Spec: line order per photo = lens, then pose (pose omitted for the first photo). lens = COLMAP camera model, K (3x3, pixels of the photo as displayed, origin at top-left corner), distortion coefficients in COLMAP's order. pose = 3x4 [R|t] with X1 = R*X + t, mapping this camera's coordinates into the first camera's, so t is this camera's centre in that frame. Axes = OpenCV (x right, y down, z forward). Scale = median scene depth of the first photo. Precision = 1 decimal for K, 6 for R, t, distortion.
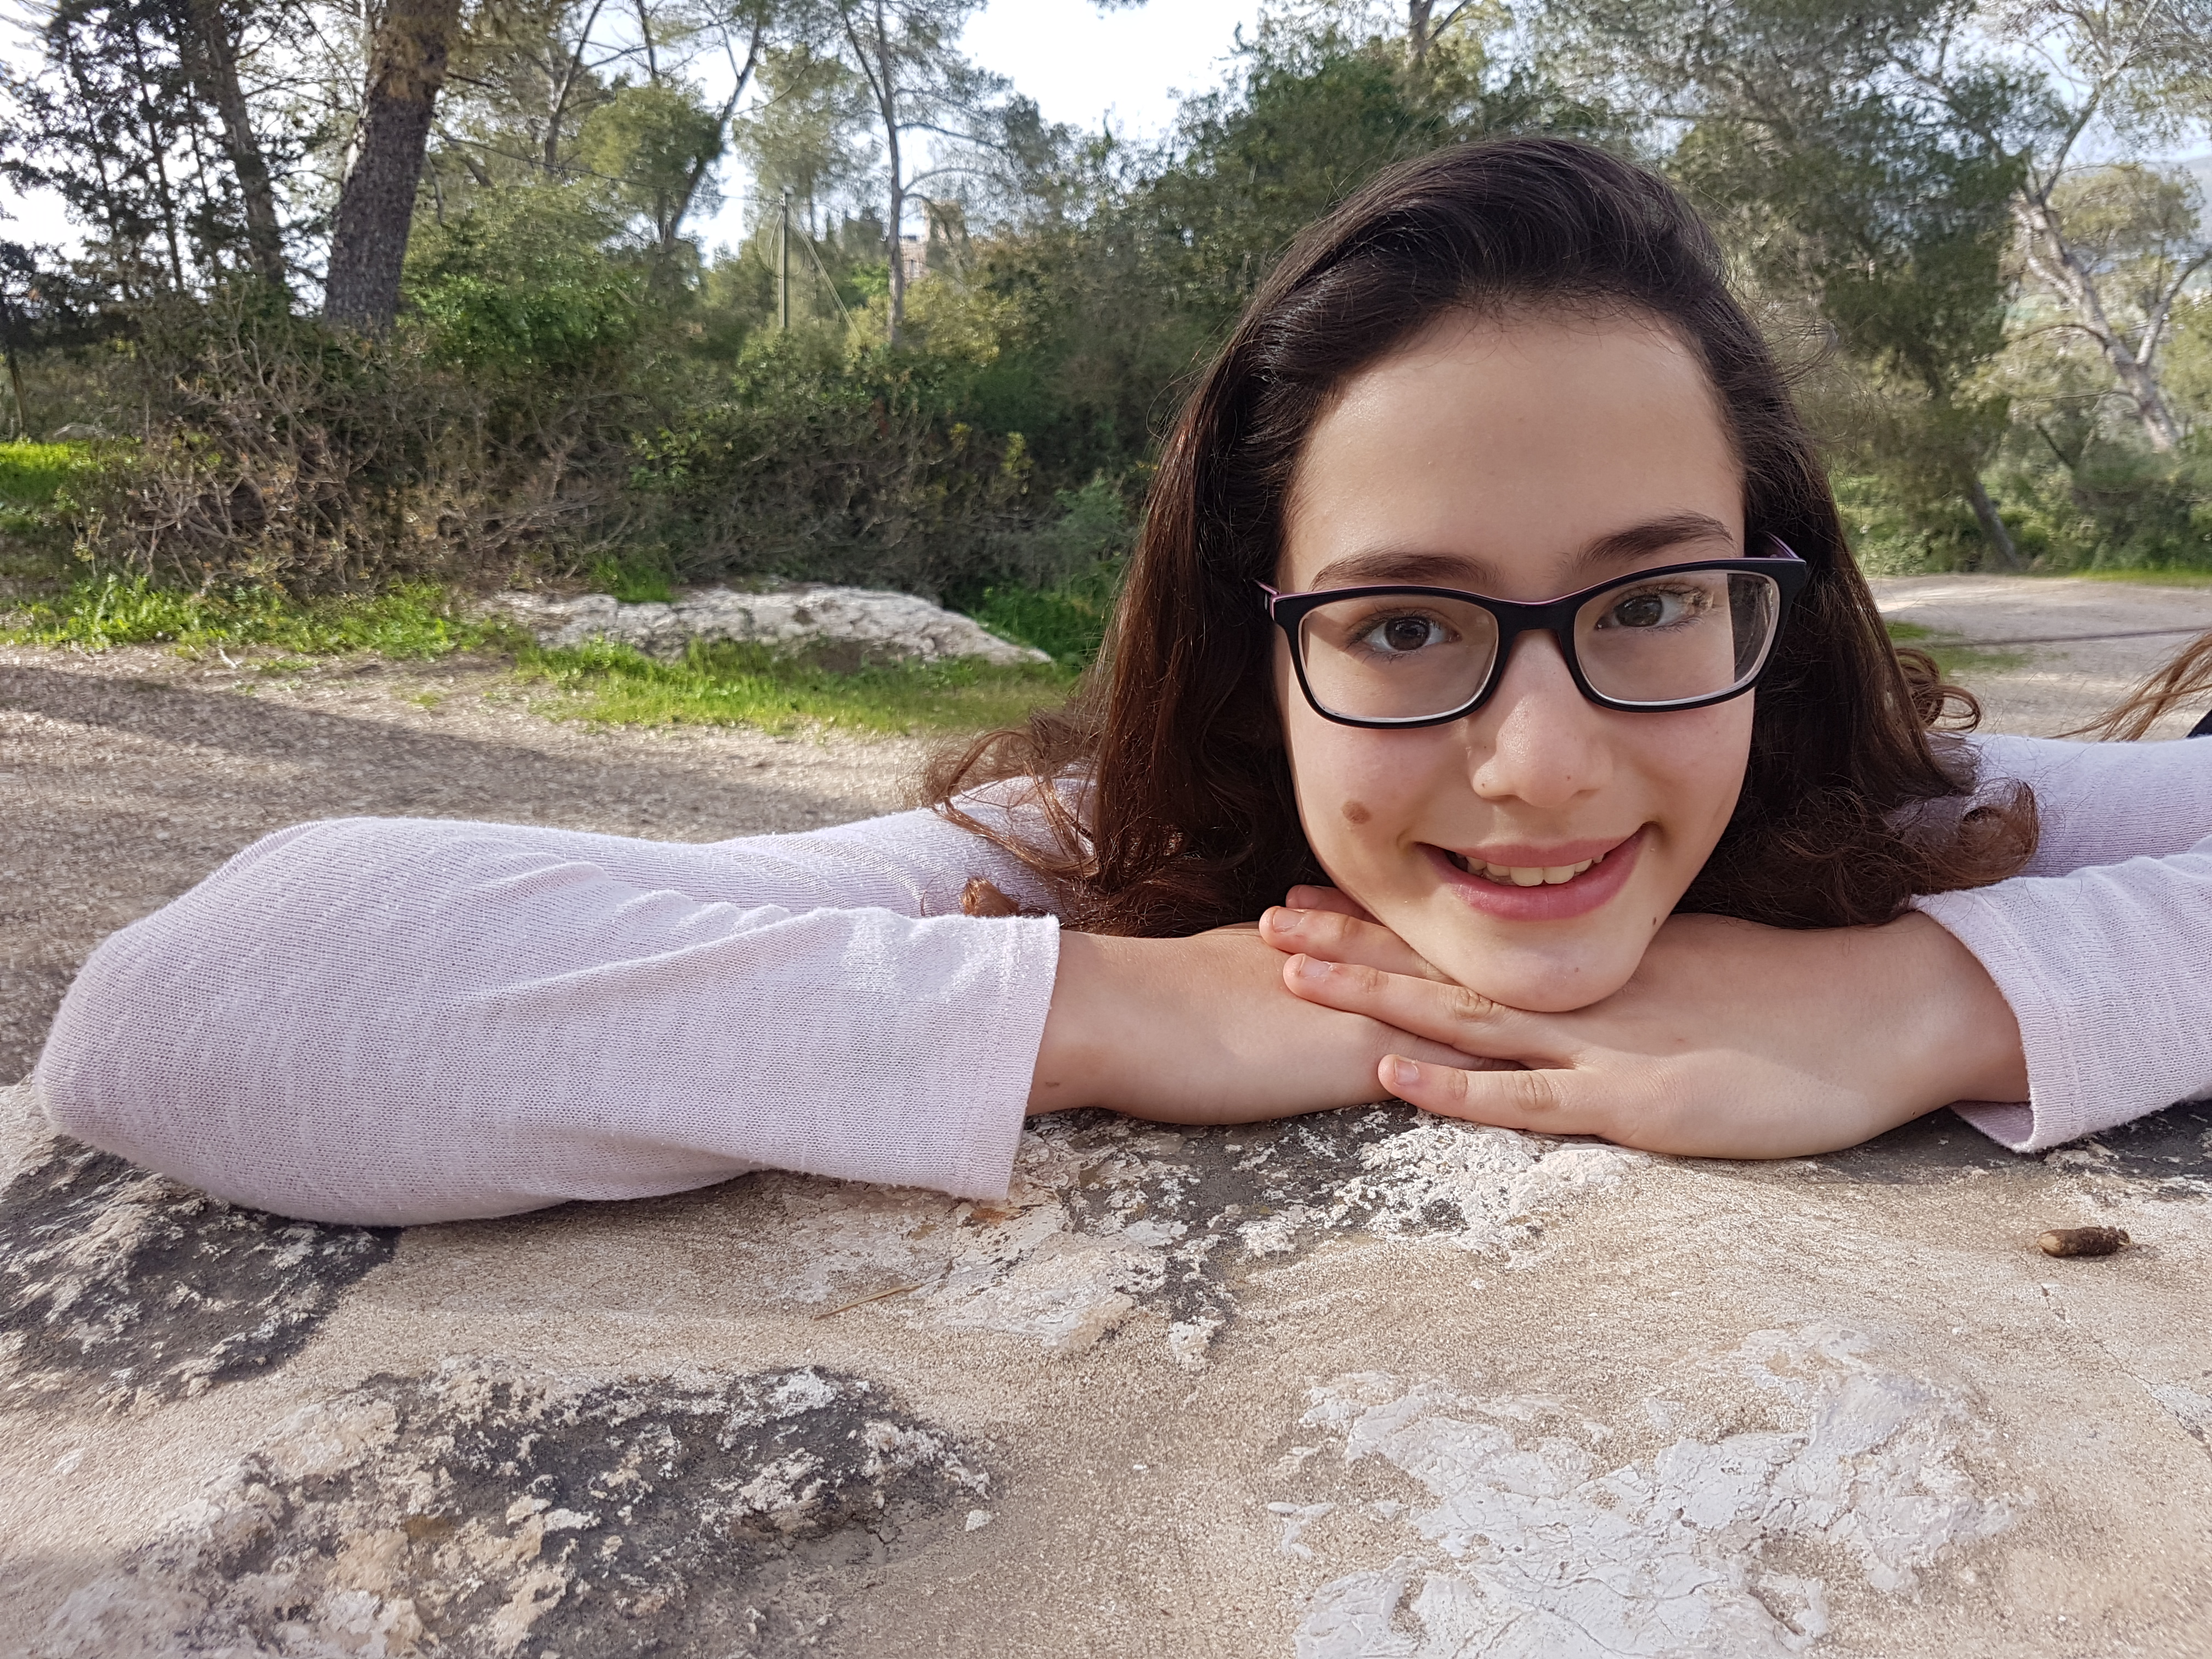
lens RADIAL K [[1654.8, 0, 1130.7], [0, 1654.8, 829.9], [0, 0, 1]] dist [0.005886, -0.032994]
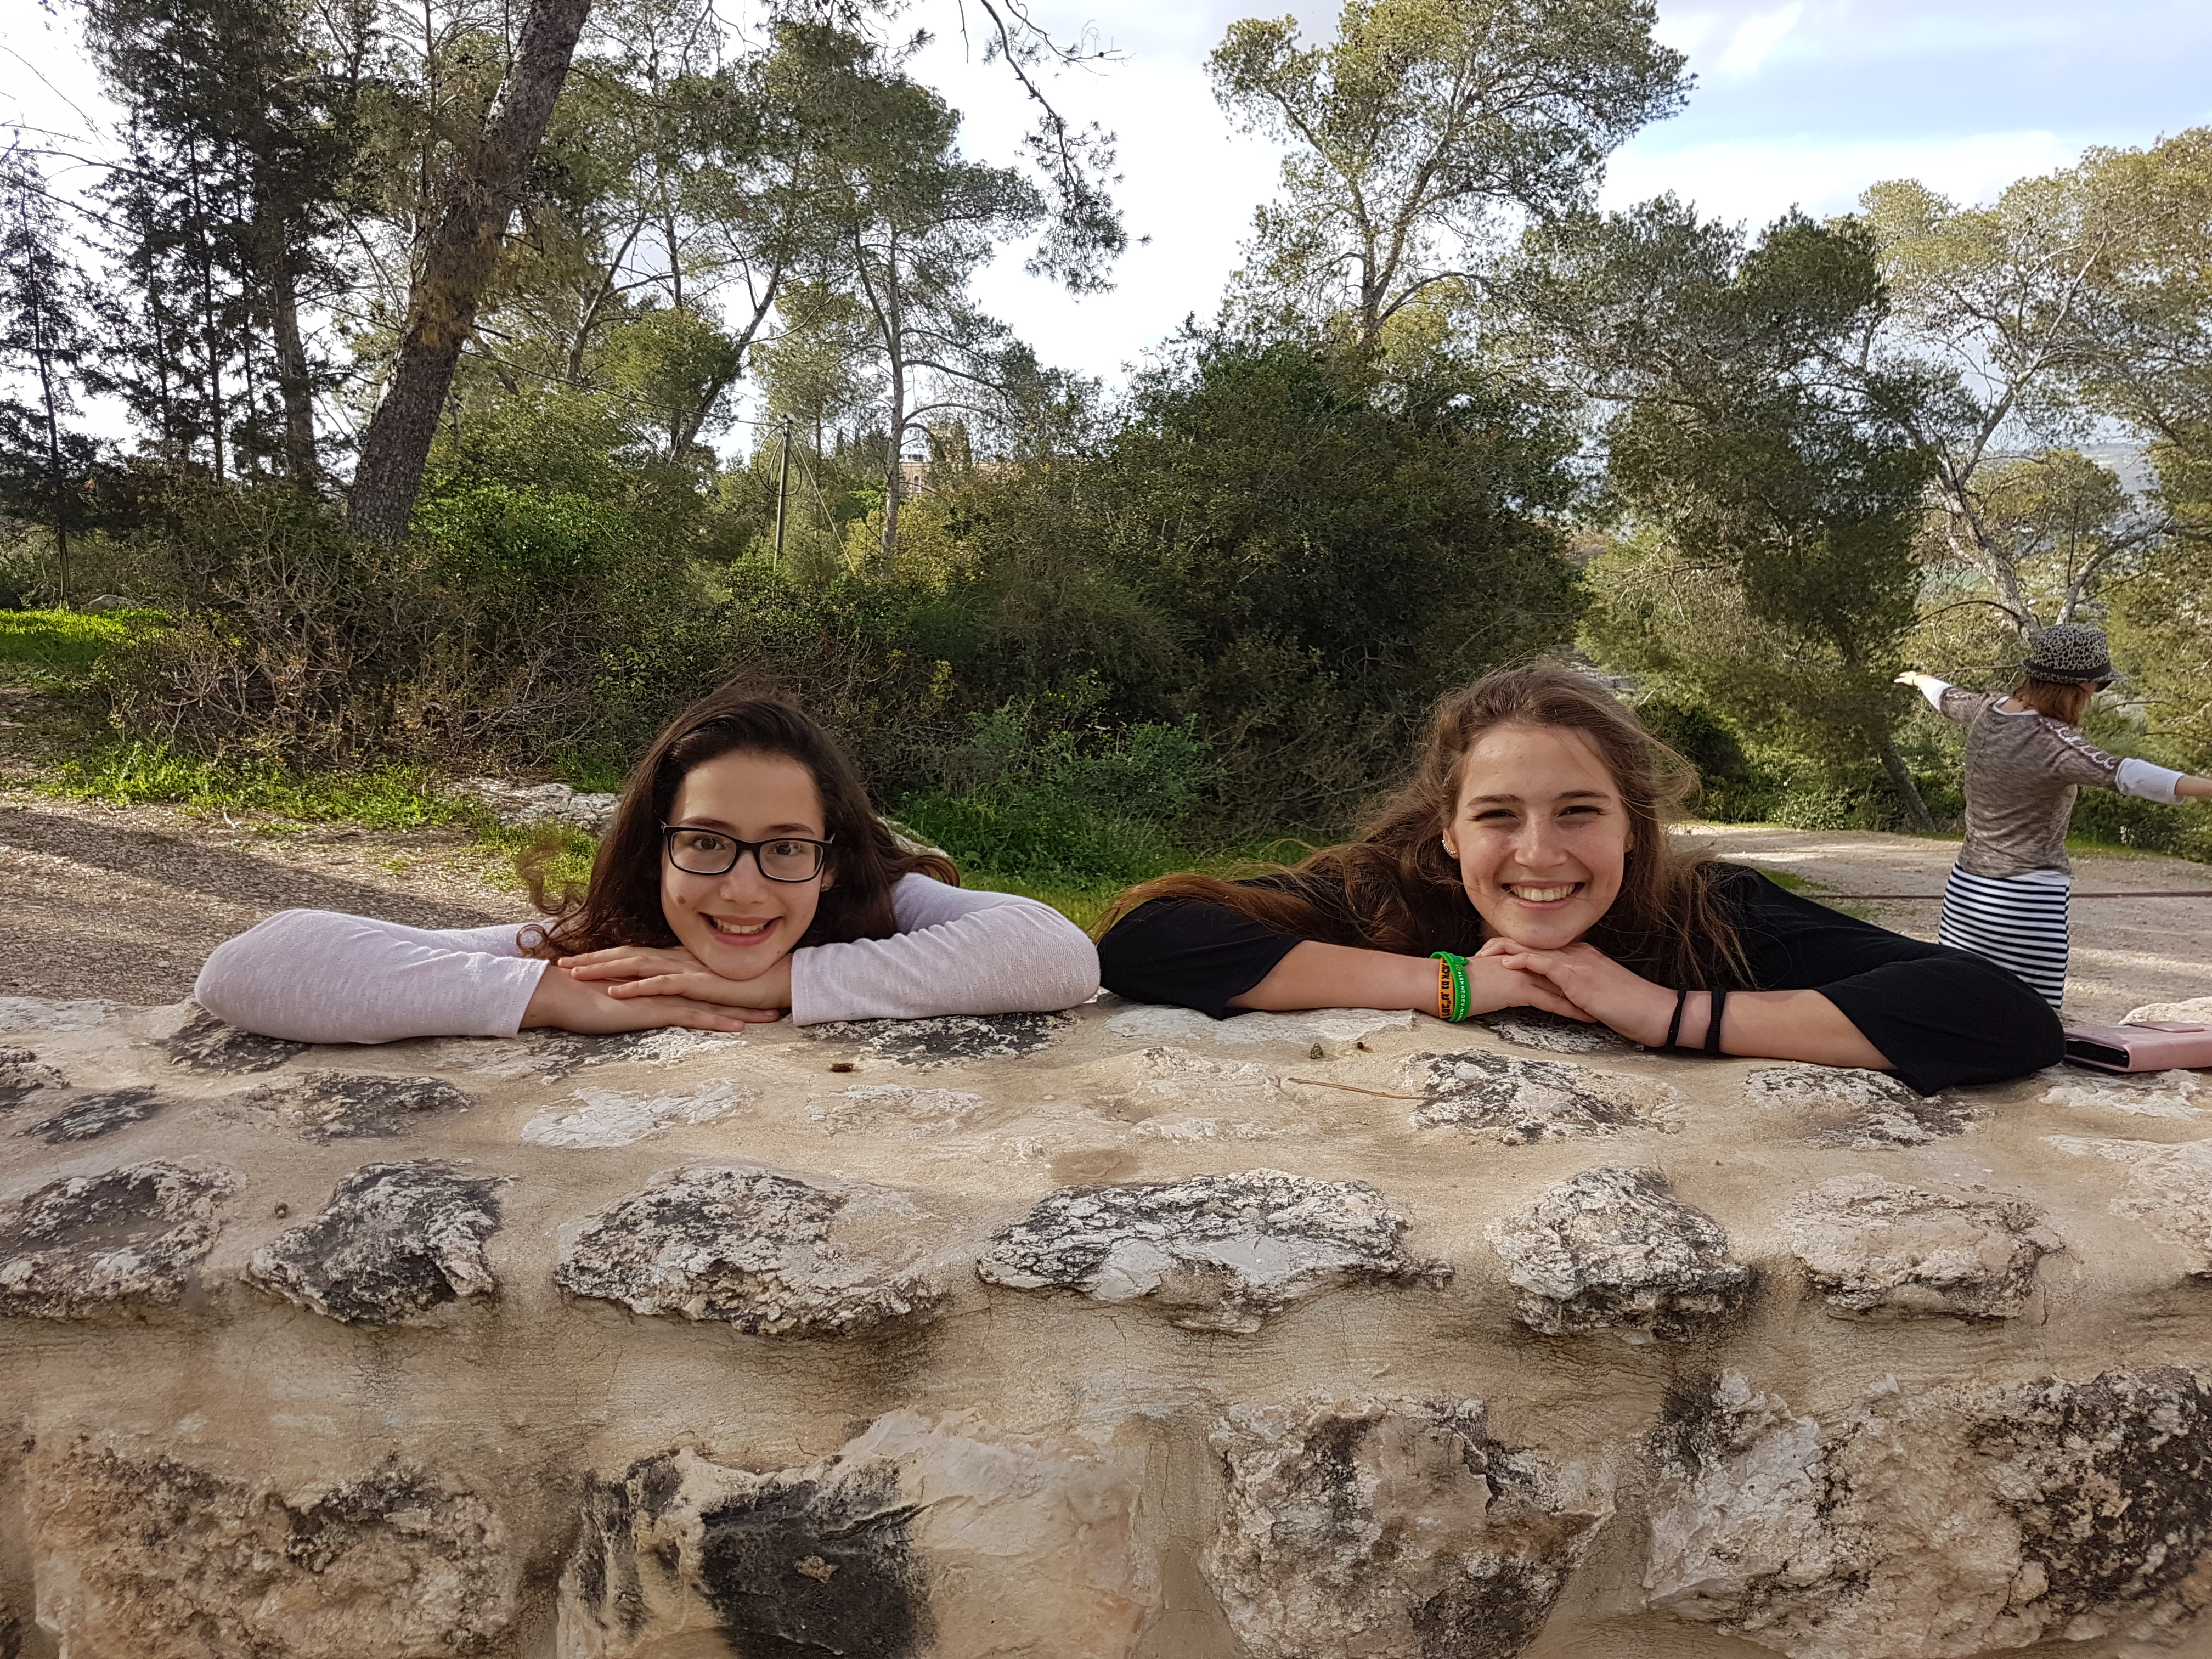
lens RADIAL K [[1703.5, 0, 1106.0], [0, 1703.5, 829.5], [0, 0, 1]] dist [0.087507, -0.177463]
pose [[0.998209, 0.056567, -0.019477, 0.057225], [-0.058559, 0.990491, -0.124490, 0.010913], [0.012249, 0.125407, 0.992030, -0.118952]]
